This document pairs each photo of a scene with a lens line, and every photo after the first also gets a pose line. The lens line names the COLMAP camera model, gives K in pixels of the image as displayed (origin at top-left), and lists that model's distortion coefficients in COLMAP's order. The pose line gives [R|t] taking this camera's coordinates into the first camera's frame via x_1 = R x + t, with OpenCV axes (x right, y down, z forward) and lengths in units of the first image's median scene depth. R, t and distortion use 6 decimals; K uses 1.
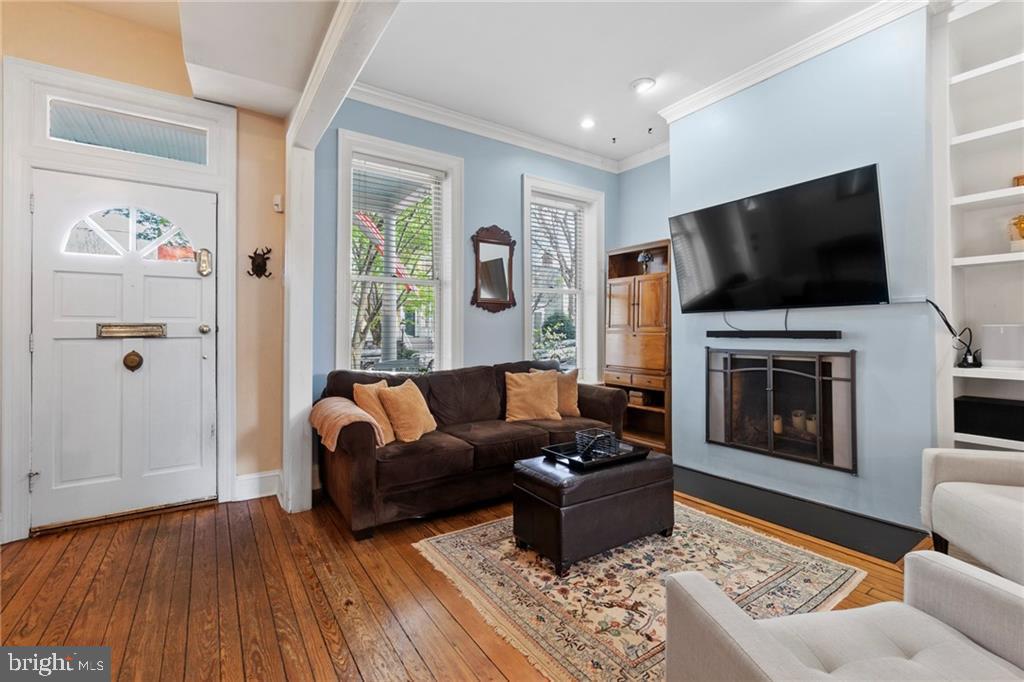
lens RADIAL K [[446.3, 0, 511.5], [0, 446.3, 326.1], [0, 0, 1]] dist [-0.002278, -0.000192]
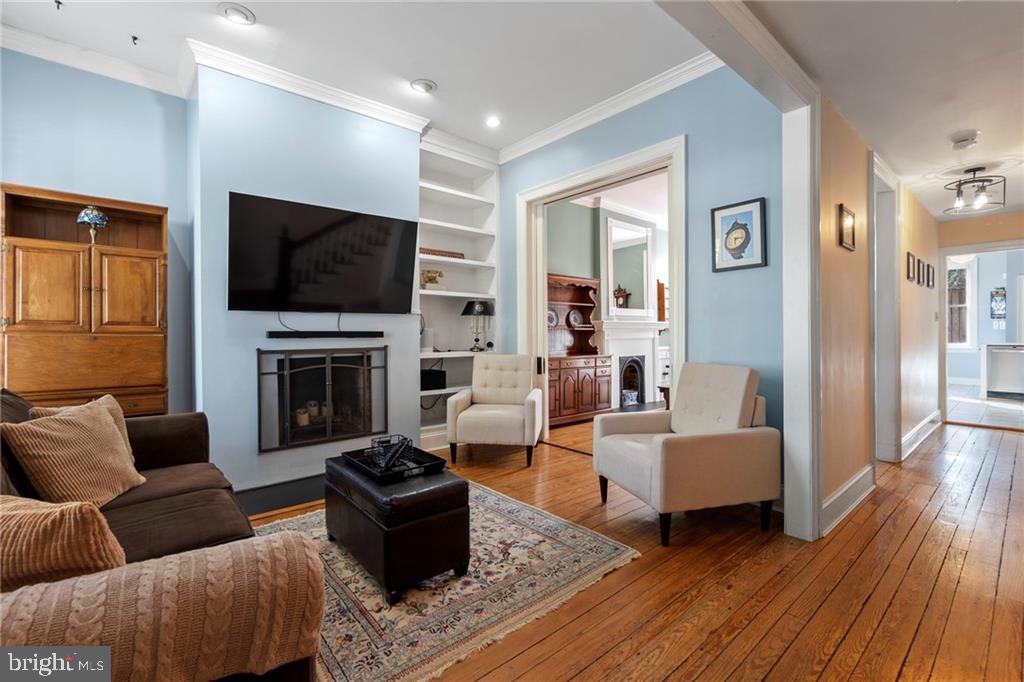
lens RADIAL K [[446.3, 0, 508.0], [0, 446.3, 340.9], [0, 0, 1]] dist [-0.003574, -0.000405]
pose [[-0.105710, -0.013896, 0.994300, -0.679959], [-0.008366, 0.999879, 0.013084, 0.018740], [-0.994362, -0.006935, -0.105814, 0.776723]]
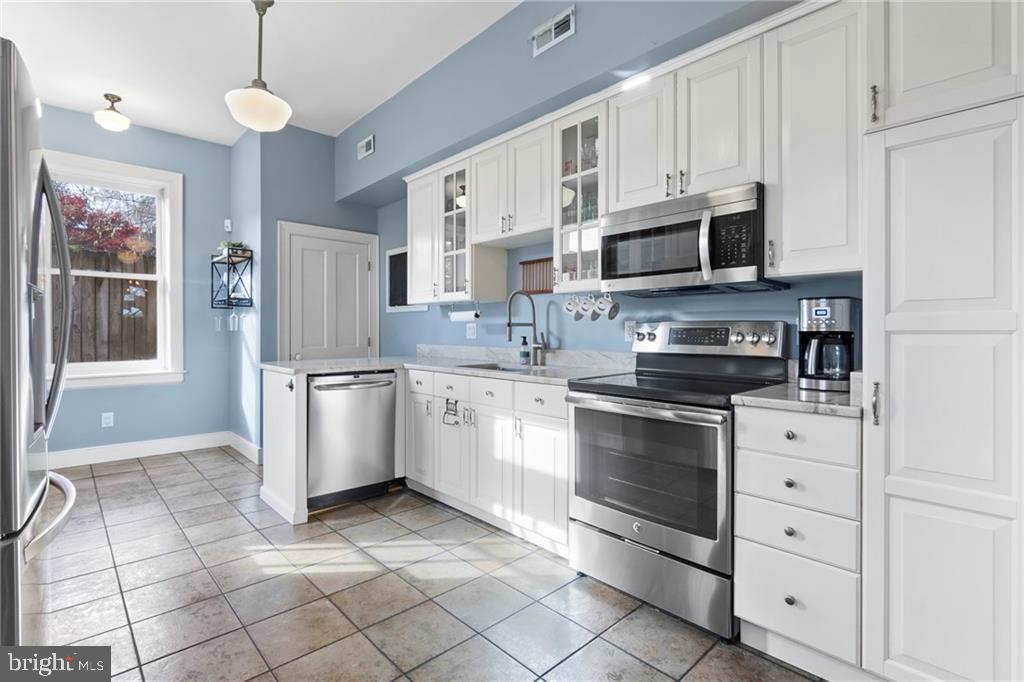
lens RADIAL K [[480.5, 0, 507.5], [0, 480.5, 330.1], [0, 0, 1]] dist [-0.010512, 0.007729]
pose [[-0.988461, -0.000474, -0.151475, 1.478967], [0.001478, 0.999917, -0.012772, -0.030325], [0.151469, -0.012849, -0.988378, -1.302388]]
